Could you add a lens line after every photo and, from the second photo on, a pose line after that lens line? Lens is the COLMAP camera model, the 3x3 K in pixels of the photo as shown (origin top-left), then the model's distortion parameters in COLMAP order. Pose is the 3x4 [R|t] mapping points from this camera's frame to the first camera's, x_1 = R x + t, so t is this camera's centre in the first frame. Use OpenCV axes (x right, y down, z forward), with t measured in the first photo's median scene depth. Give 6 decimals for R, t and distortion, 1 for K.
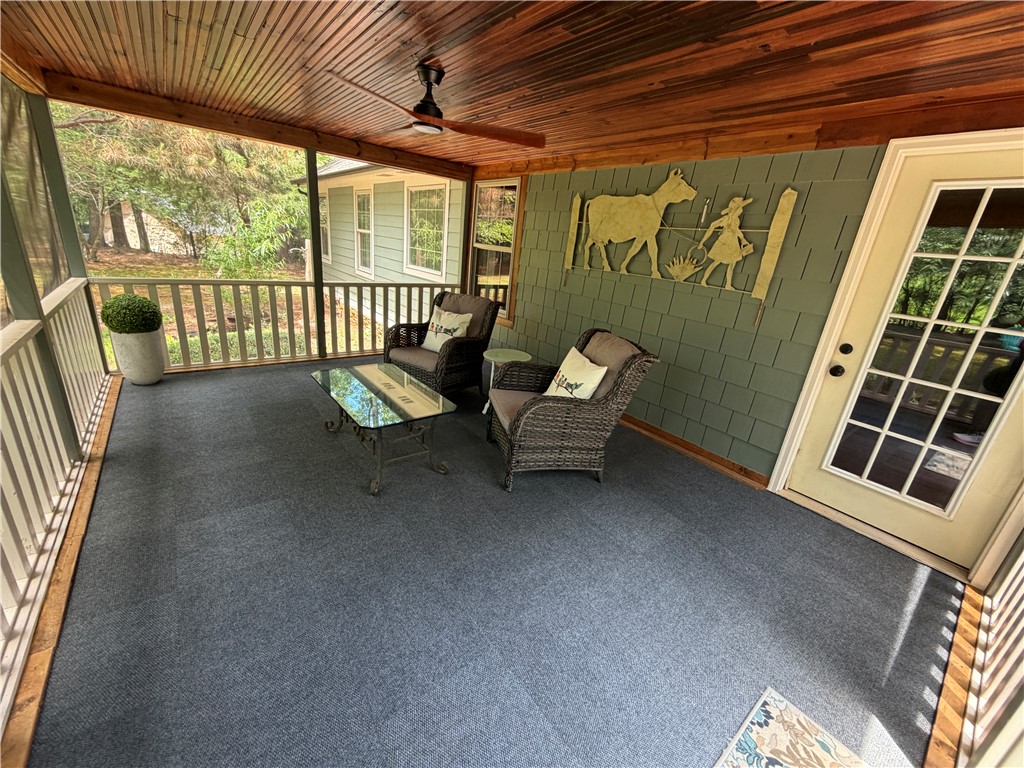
lens RADIAL K [[408.3, 0, 510.0], [0, 408.3, 385.0], [0, 0, 1]] dist [-0.001814, 0.000455]
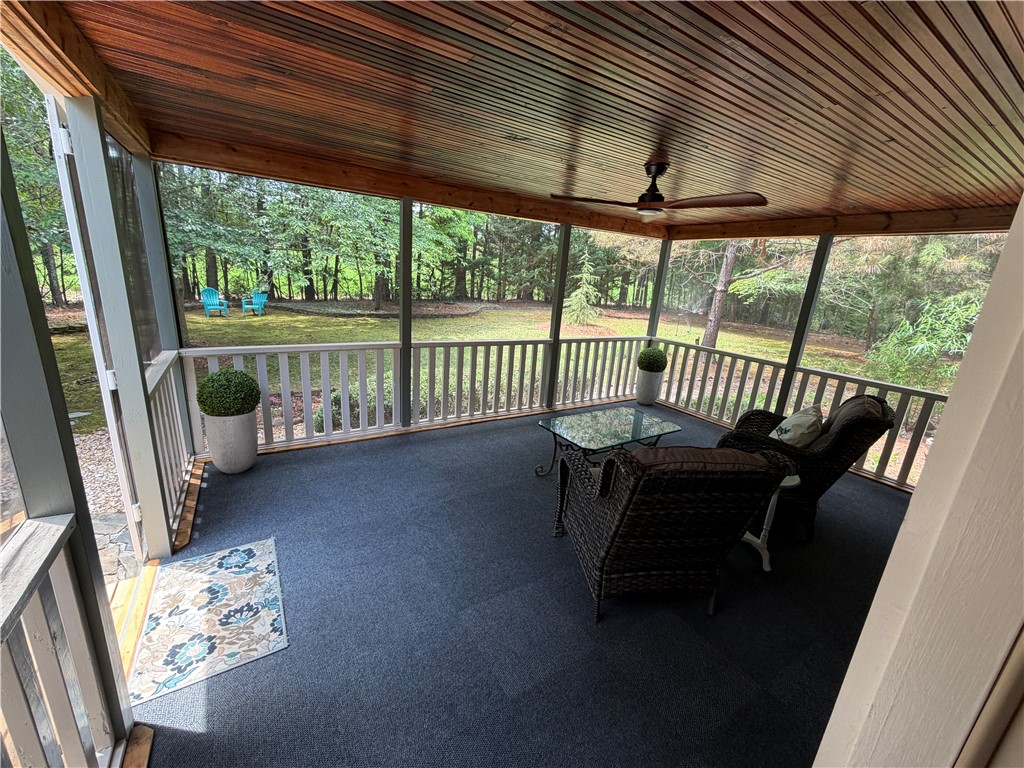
lens RADIAL K [[408.3, 0, 510.3], [0, 408.3, 381.5], [0, 0, 1]] dist [-0.001814, 0.000455]
pose [[-0.089104, 0.157640, -0.983468, 0.670953], [-0.408139, 0.894914, 0.180424, -0.154366], [0.908561, 0.417468, -0.015402, 0.543727]]
